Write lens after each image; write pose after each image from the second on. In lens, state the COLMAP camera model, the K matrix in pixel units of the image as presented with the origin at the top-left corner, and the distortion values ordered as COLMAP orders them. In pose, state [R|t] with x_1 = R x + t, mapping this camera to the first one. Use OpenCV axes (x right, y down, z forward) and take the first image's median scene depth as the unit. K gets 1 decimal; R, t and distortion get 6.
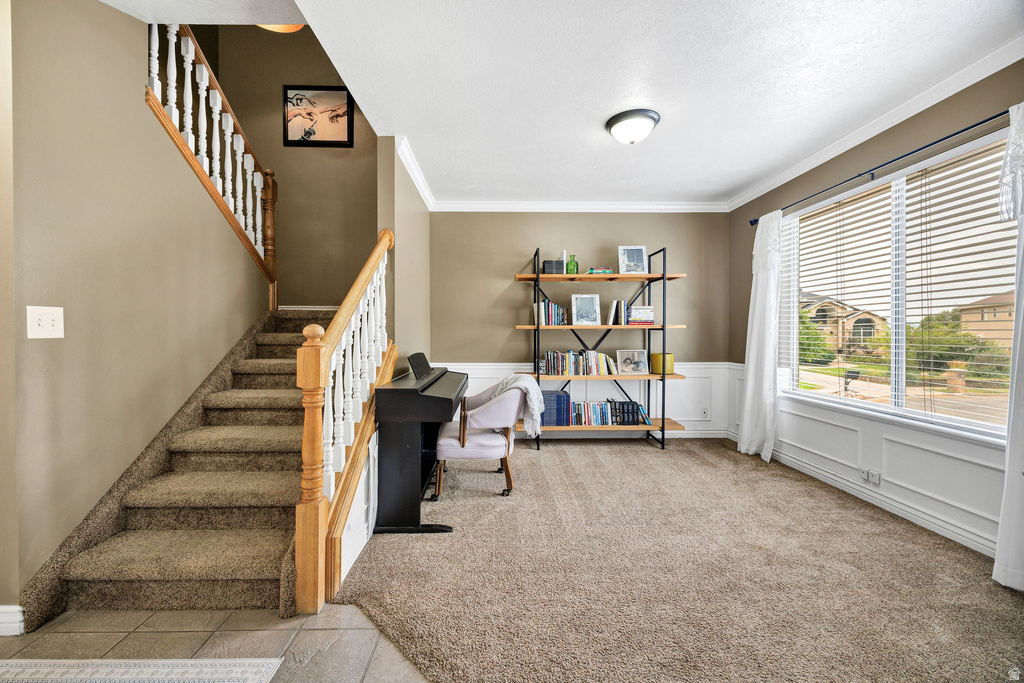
lens RADIAL K [[404.0, 0, 512.6], [0, 404.0, 334.4], [0, 0, 1]] dist [-0.000340, 0.000068]
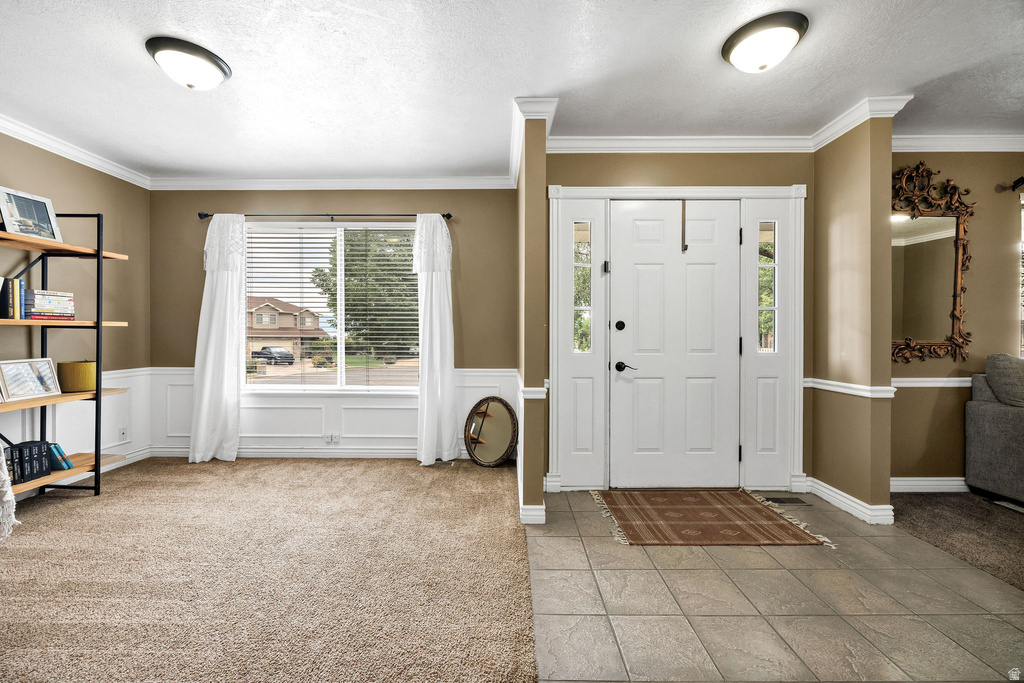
lens RADIAL K [[421.2, 0, 481.0], [0, 421.2, 335.4], [0, 0, 1]] dist [-0.001118, -0.000345]
pose [[0.051777, -0.003334, 0.998653, -0.387659], [-0.000173, 0.999994, 0.003347, -0.001187], [-0.998659, -0.000346, 0.051777, 0.327132]]
